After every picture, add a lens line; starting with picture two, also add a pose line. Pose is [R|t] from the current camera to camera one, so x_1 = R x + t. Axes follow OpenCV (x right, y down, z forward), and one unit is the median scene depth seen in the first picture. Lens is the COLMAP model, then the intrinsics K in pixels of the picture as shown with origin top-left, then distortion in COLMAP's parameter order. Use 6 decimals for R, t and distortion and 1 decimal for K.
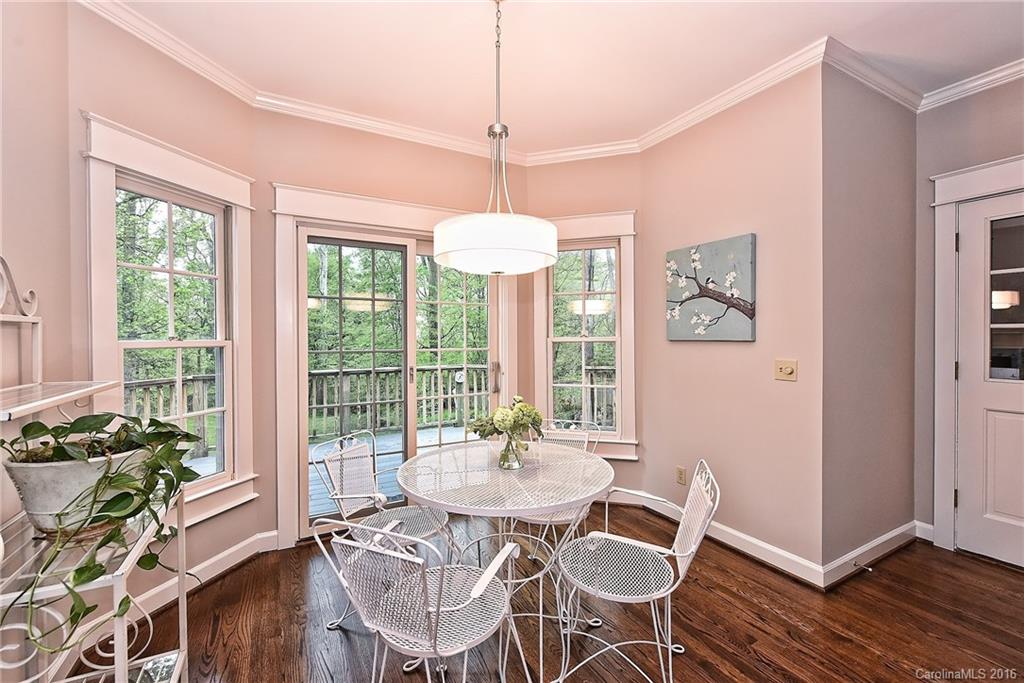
lens RADIAL K [[430.0, 0, 512.0], [0, 430.0, 341.5], [0, 0, 1]] dist [0.000416, -0.000076]
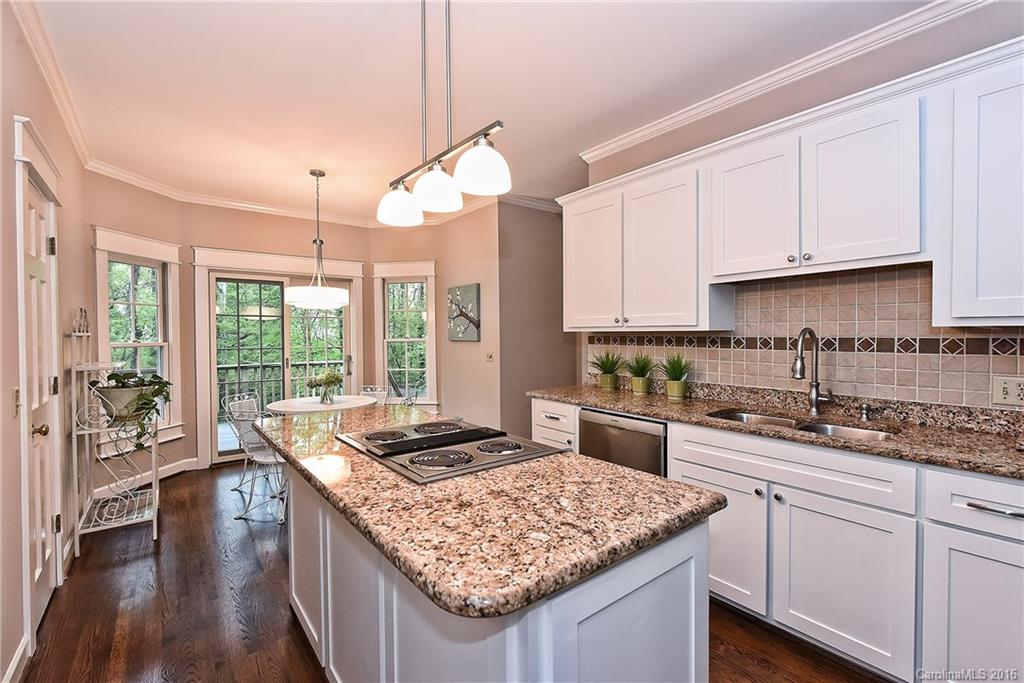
lens RADIAL K [[454.5, 0, 512.0], [0, 454.5, 341.5], [0, 0, 1]] dist [0.013372, -0.000063]
pose [[0.988086, -0.005636, 0.153799, 0.376519], [0.005131, 0.999980, 0.003682, -0.004927], [-0.153816, -0.002849, 0.988095, -0.912209]]
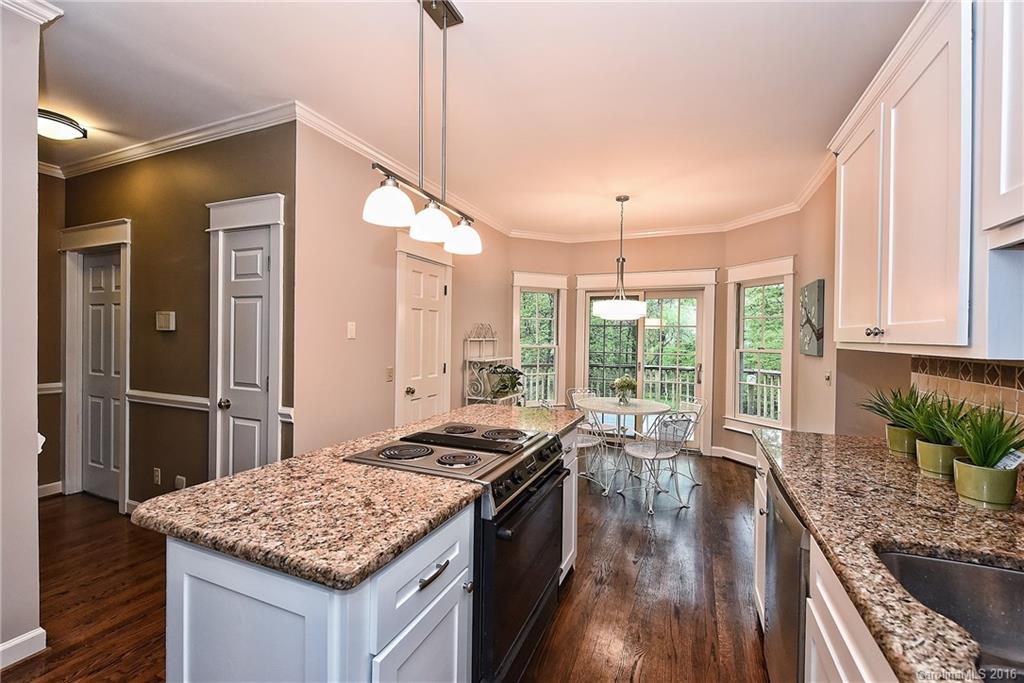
lens RADIAL K [[424.3, 0, 512.0], [0, 424.3, 341.5], [0, 0, 1]] dist [-0.001466, -0.000082]
pose [[0.608310, 0.019427, -0.793462, 0.981246], [-0.025131, 0.999671, 0.005209, -0.028971], [0.793302, 0.016772, 0.608597, -0.593131]]
